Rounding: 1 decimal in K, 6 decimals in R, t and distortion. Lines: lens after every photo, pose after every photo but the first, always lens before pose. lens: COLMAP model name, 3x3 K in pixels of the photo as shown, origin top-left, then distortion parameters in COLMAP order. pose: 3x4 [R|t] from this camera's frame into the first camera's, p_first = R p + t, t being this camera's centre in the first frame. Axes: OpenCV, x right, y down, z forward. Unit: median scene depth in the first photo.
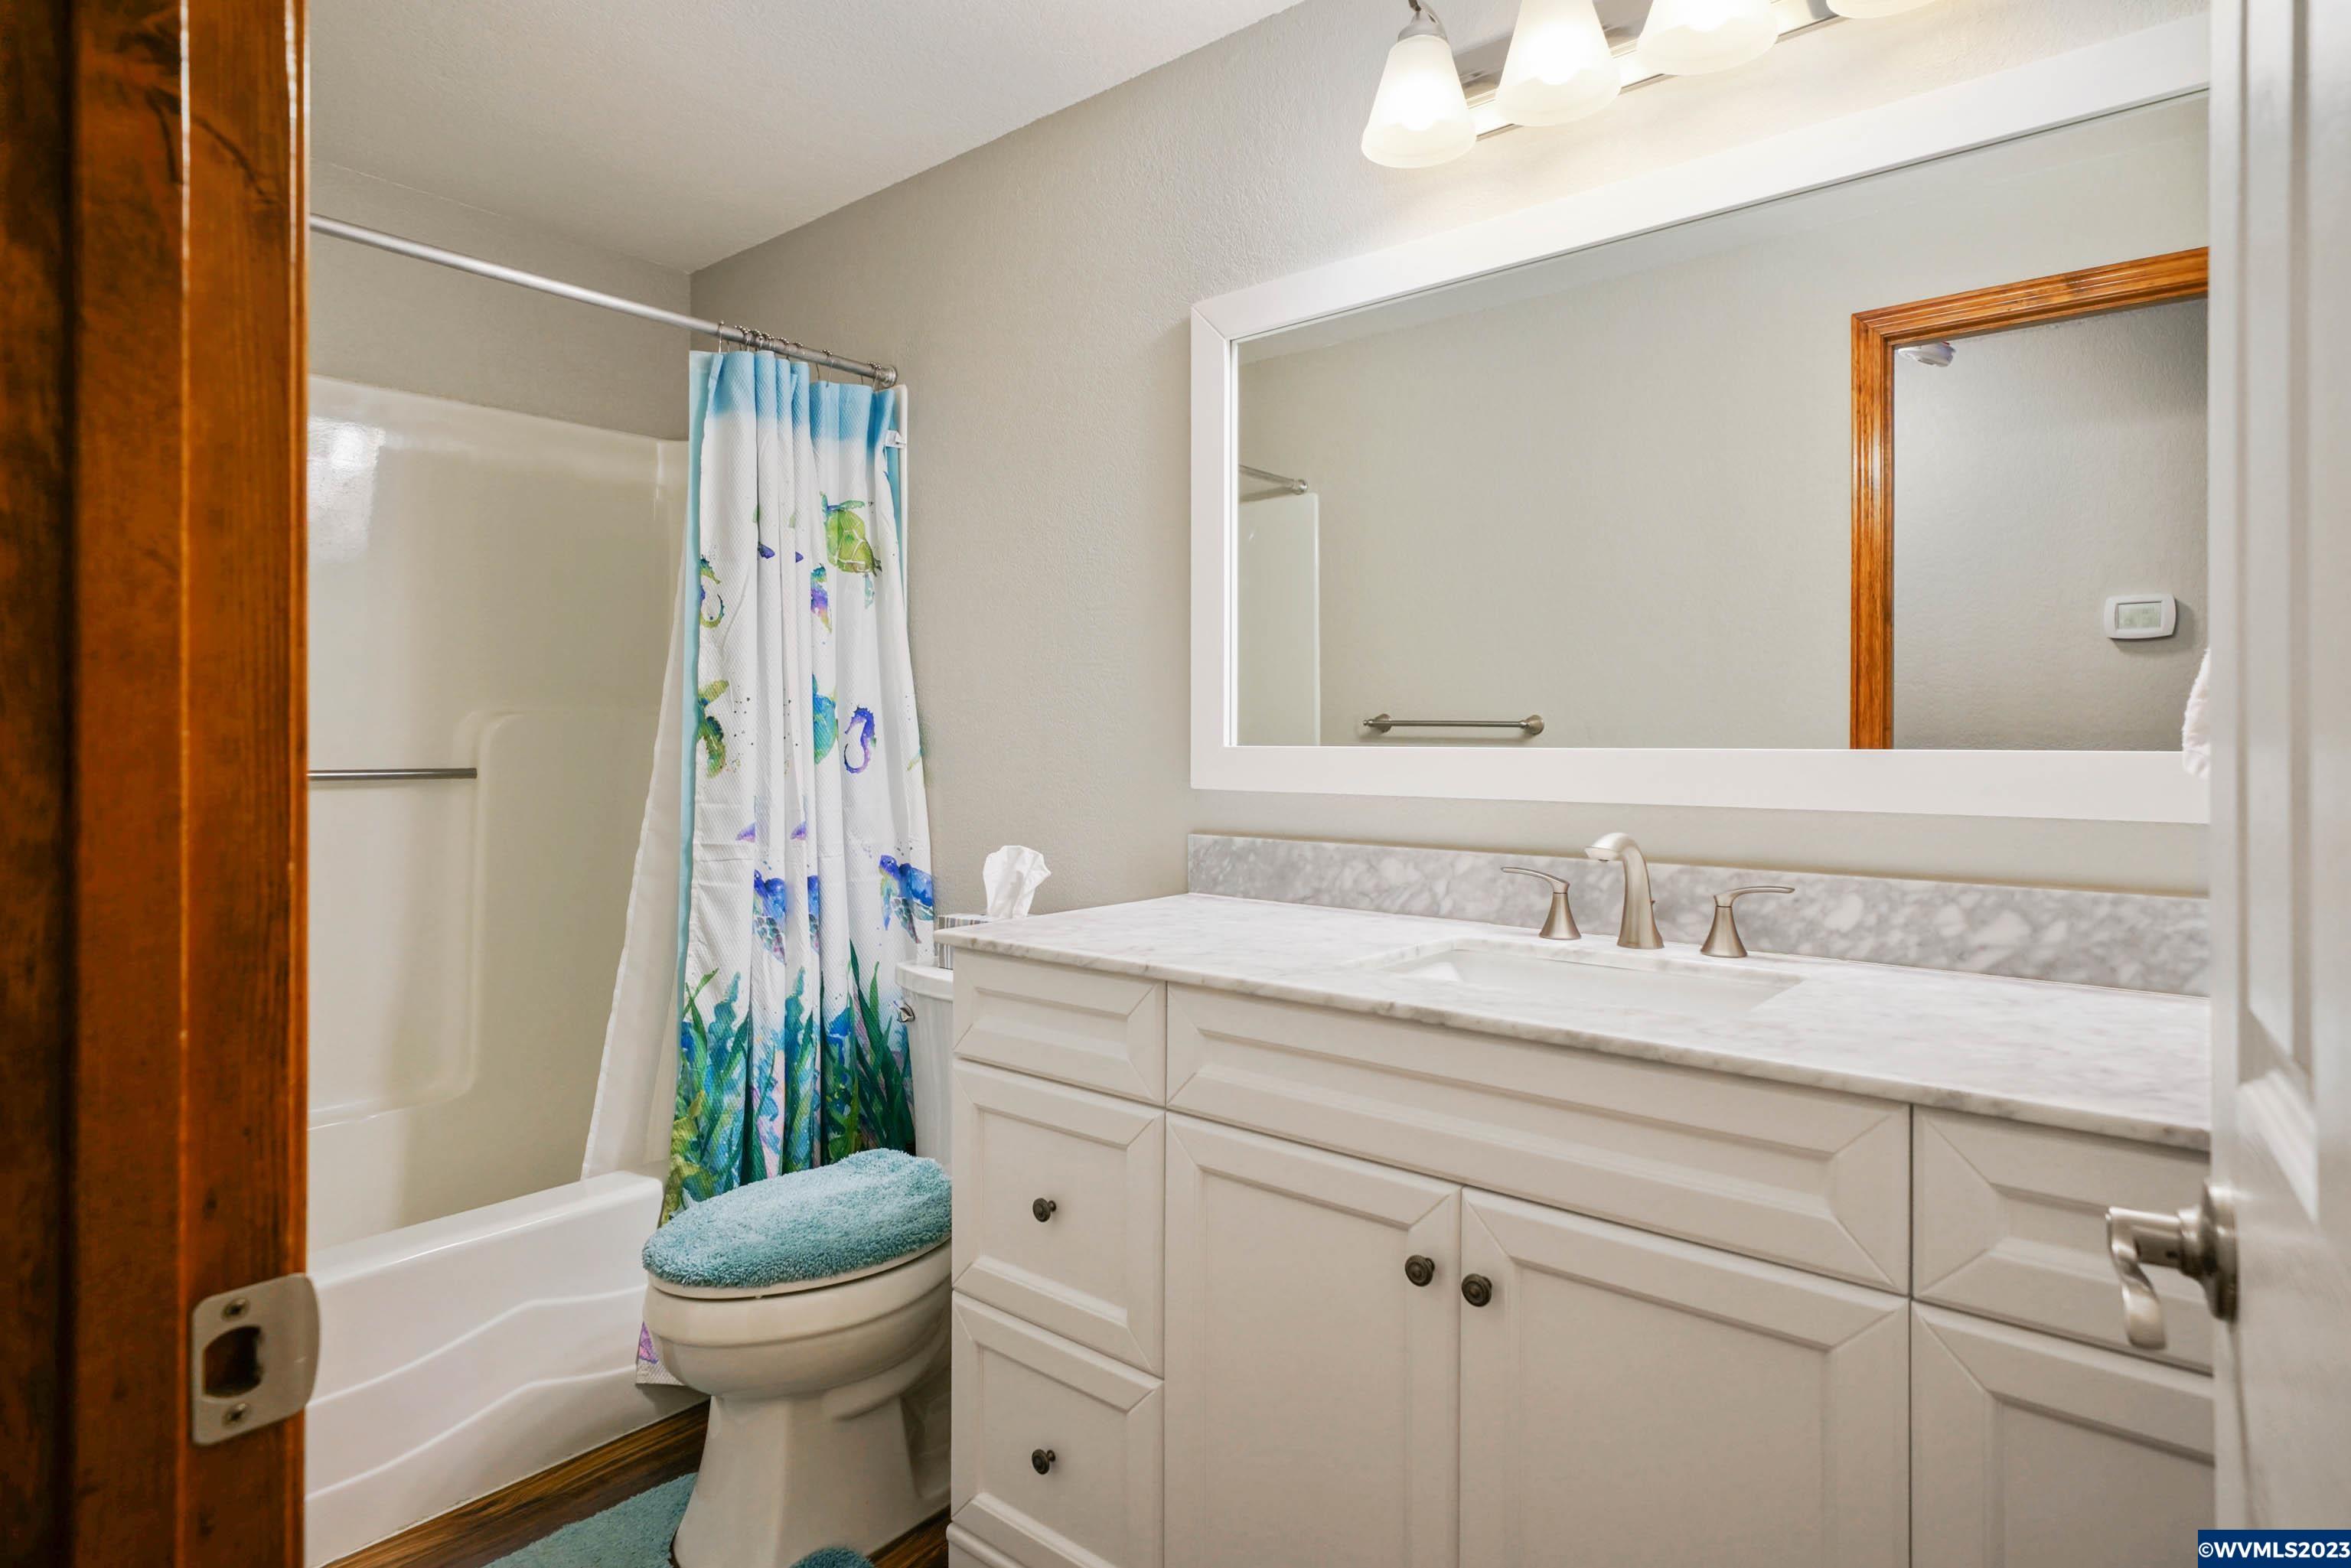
lens RADIAL K [[1269.4, 0, 1128.5], [0, 1269.4, 748.0], [0, 0, 1]] dist [0.016570, -0.000142]
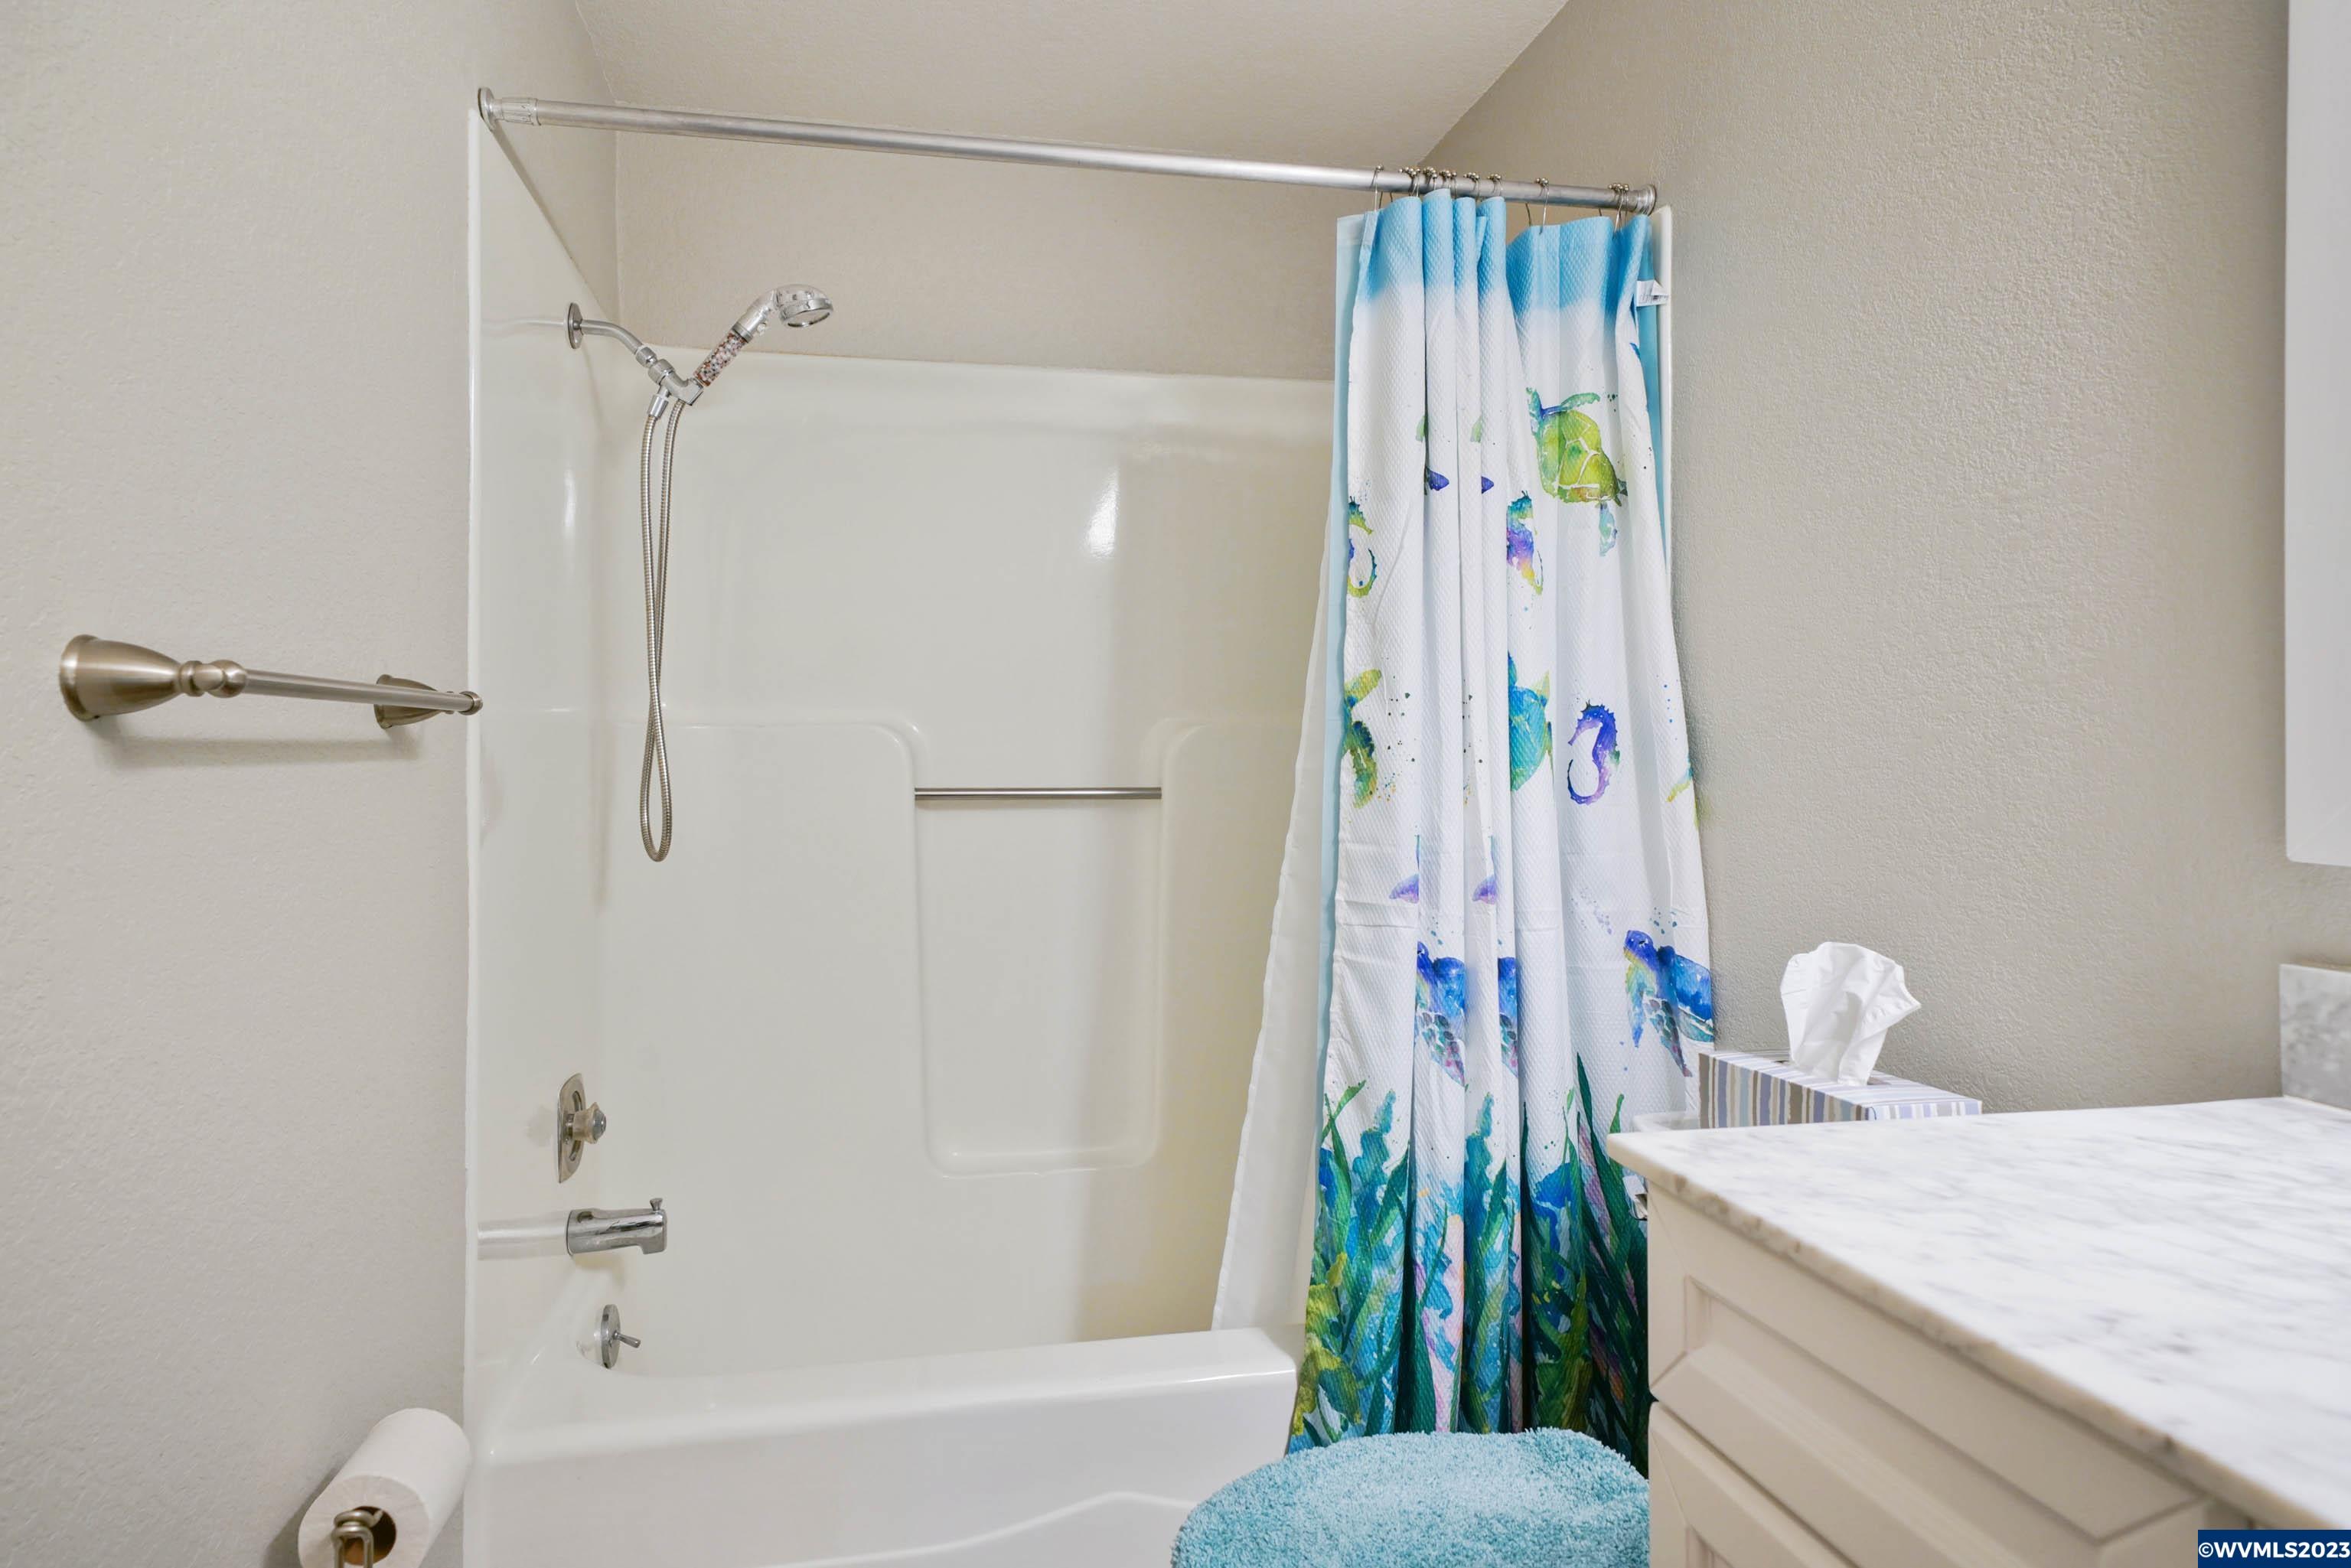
lens RADIAL K [[1269.4, 0, 1128.5], [0, 1269.4, 748.0], [0, 0, 1]] dist [0.016570, -0.000142]
pose [[0.789713, -0.006935, -0.613438, 0.004876], [-0.000315, 0.999931, -0.011709, -0.001545], [0.613477, 0.009440, 0.789656, 0.354976]]
